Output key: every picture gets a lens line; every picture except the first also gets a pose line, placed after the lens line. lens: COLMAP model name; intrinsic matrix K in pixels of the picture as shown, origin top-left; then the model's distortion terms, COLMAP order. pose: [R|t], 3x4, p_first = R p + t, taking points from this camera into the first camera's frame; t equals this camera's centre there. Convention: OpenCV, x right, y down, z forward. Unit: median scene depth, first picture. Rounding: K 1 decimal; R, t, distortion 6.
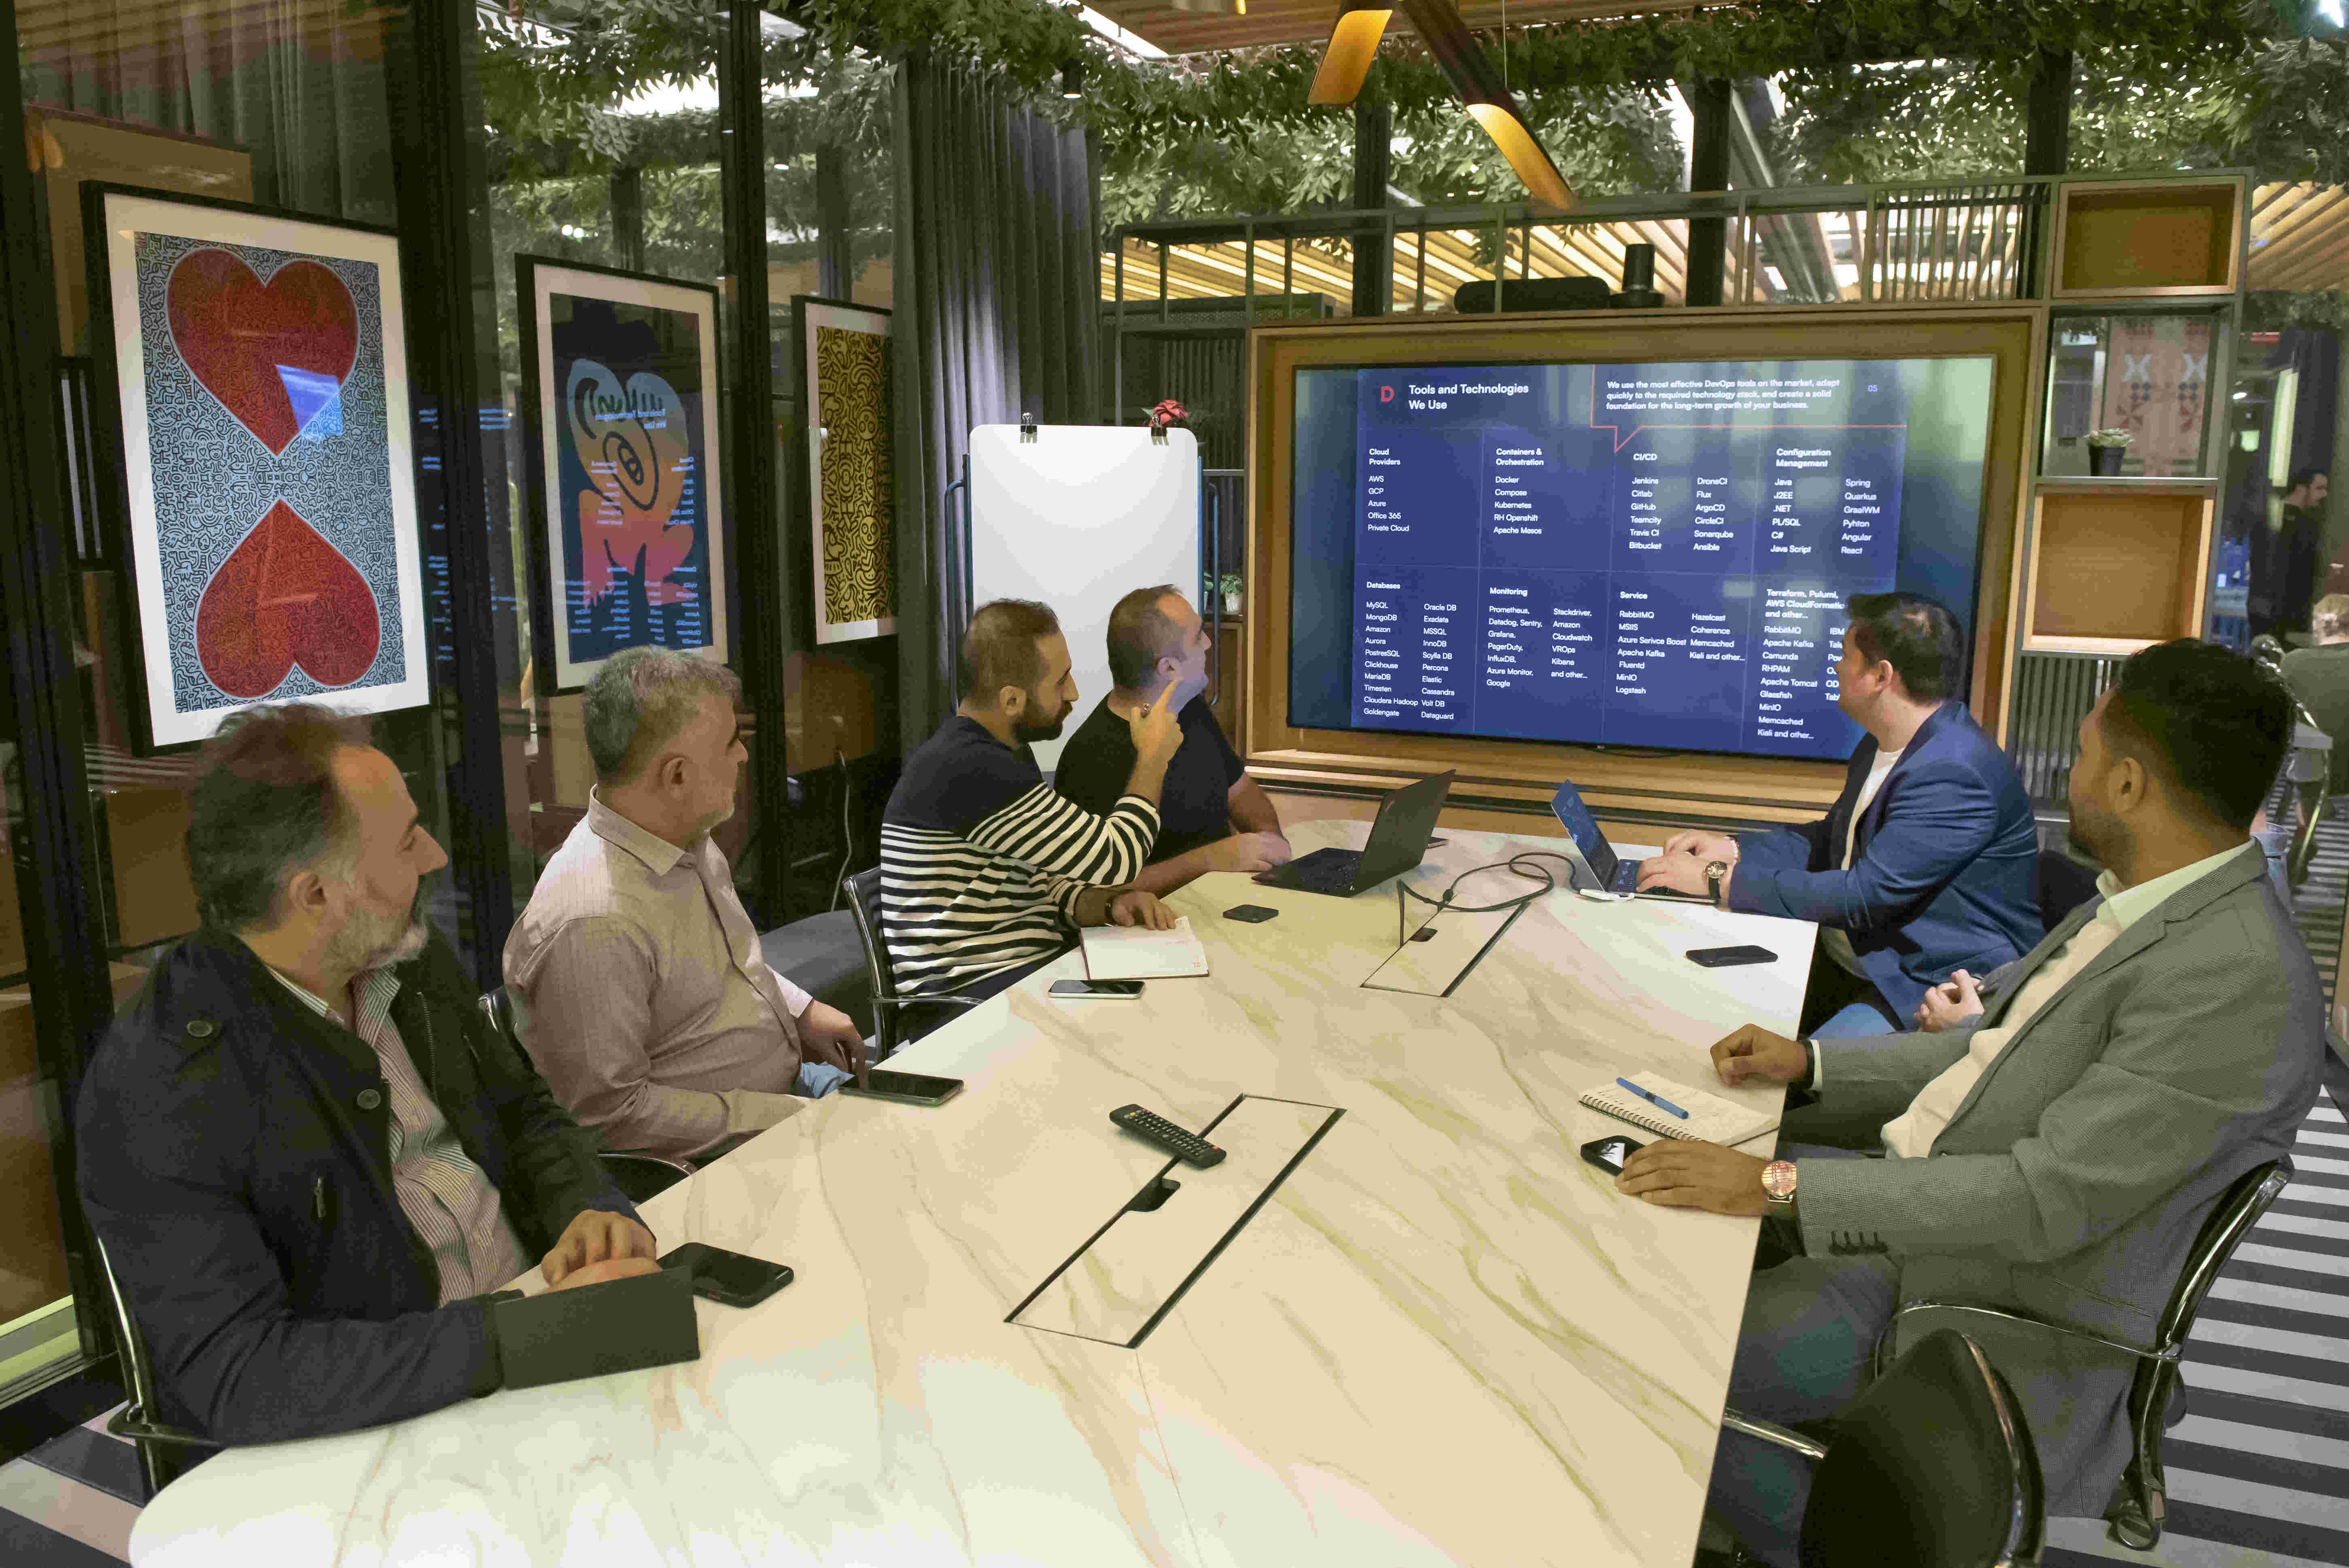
lens RADIAL K [[1657.8, 0, 1174.5], [0, 1657.8, 784.0], [0, 0, 1]] dist [-0.051723, -0.003707]
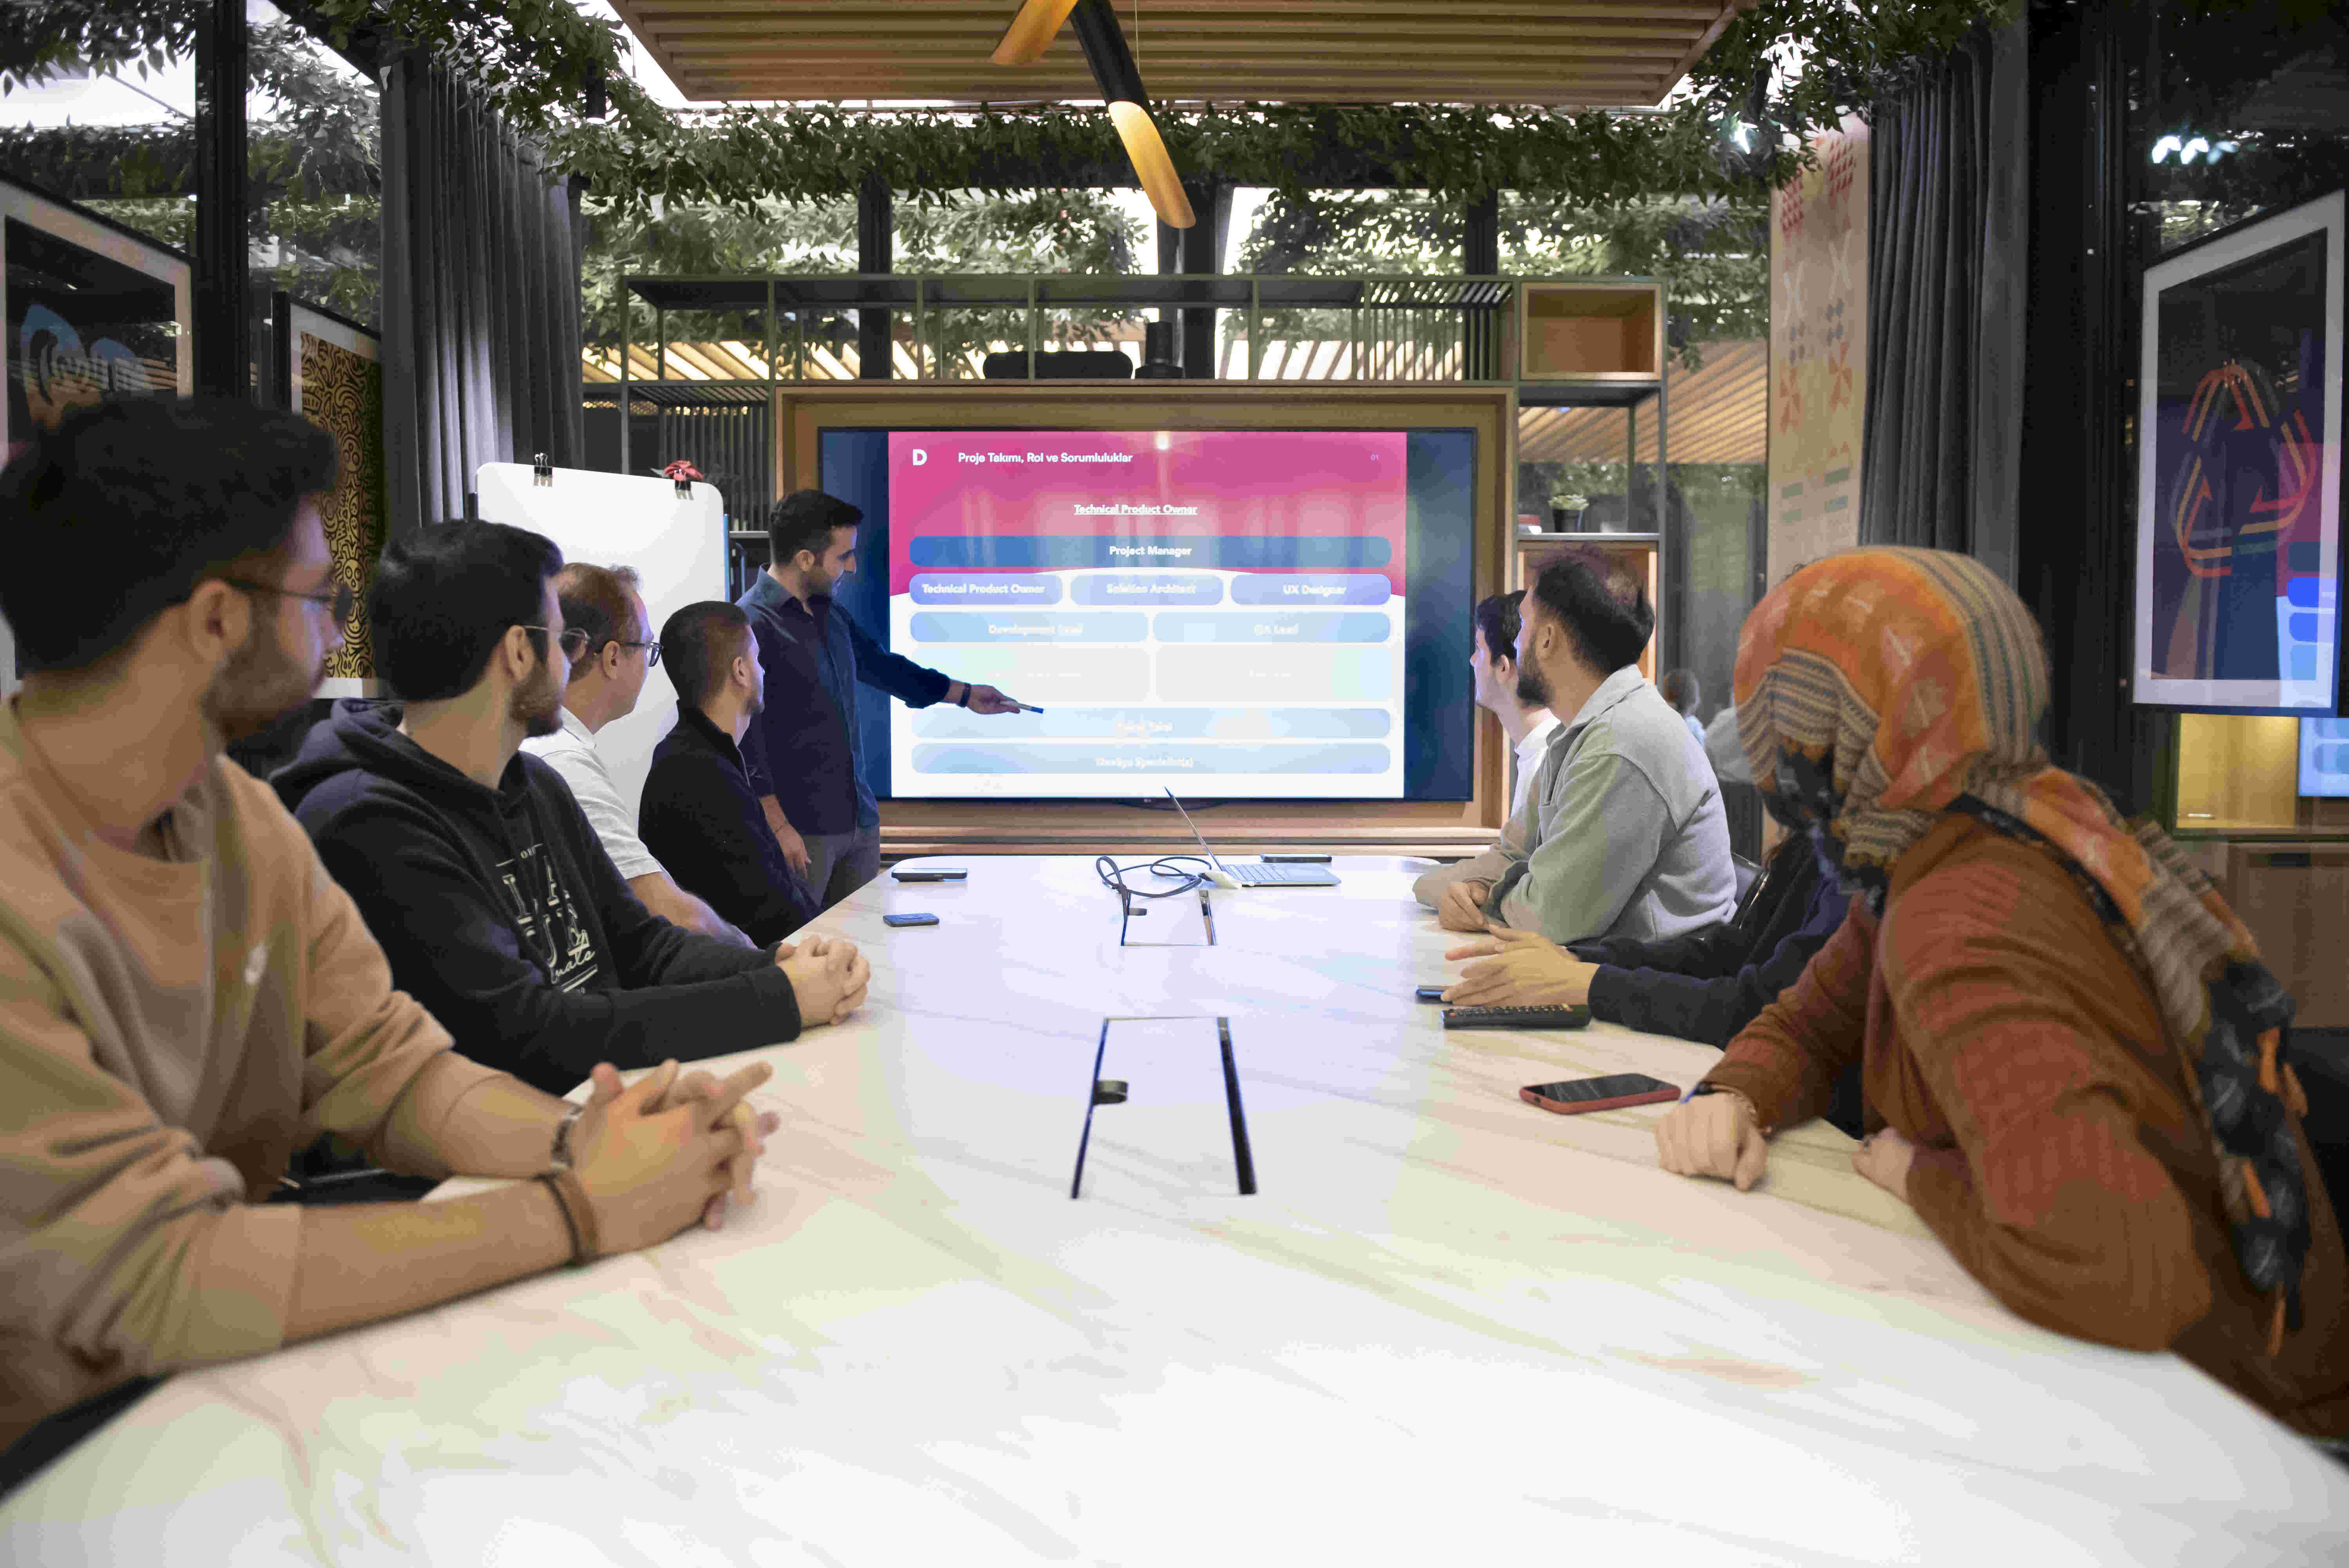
lens RADIAL K [[1604.6, 0, 1174.5], [0, 1604.6, 784.0], [0, 0, 1]] dist [-0.052043, 0.000538]
pose [[0.916069, -0.025842, 0.400186, -0.134326], [0.073655, 0.991787, -0.104561, 0.079178], [-0.394198, 0.125261, 0.910449, 0.095430]]
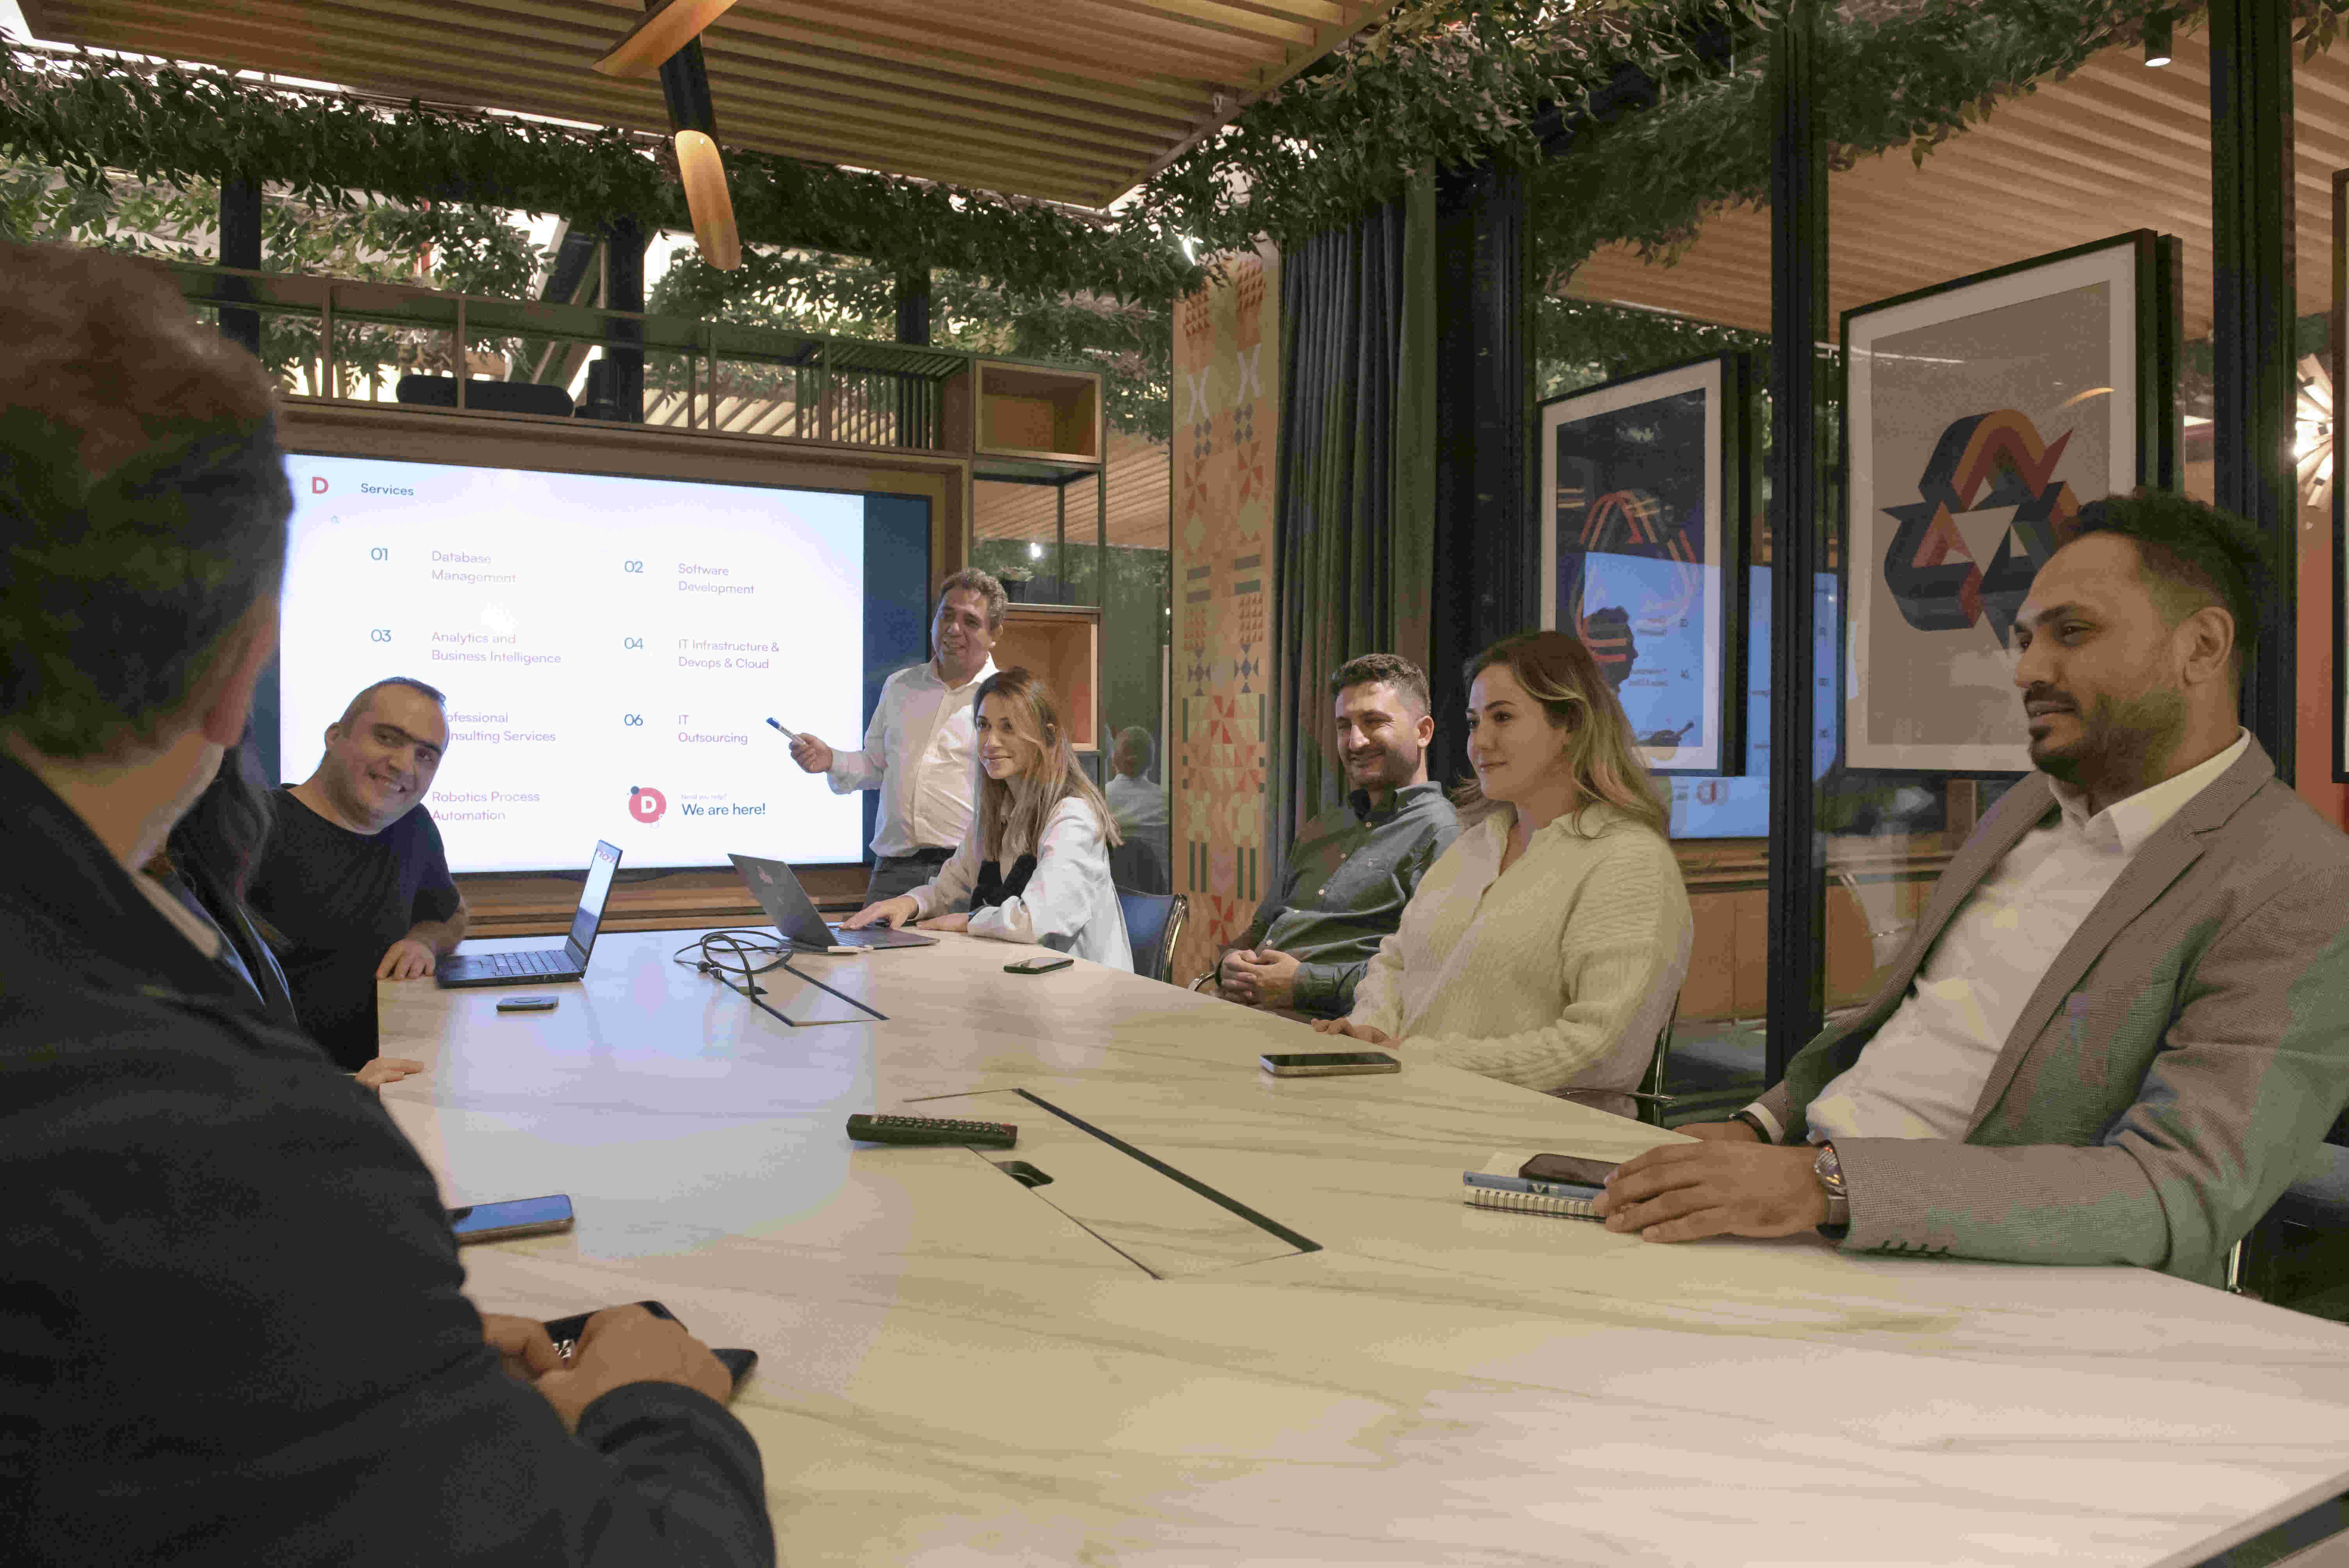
lens RADIAL K [[1599.2, 0, 1174.5], [0, 1599.2, 784.0], [0, 0, 1]] dist [-0.052481, 0.000338]
pose [[0.636000, -0.014736, 0.771548, -0.249550], [0.136374, 0.986228, -0.093579, 0.062815], [-0.759543, 0.164735, 0.629251, 0.183301]]
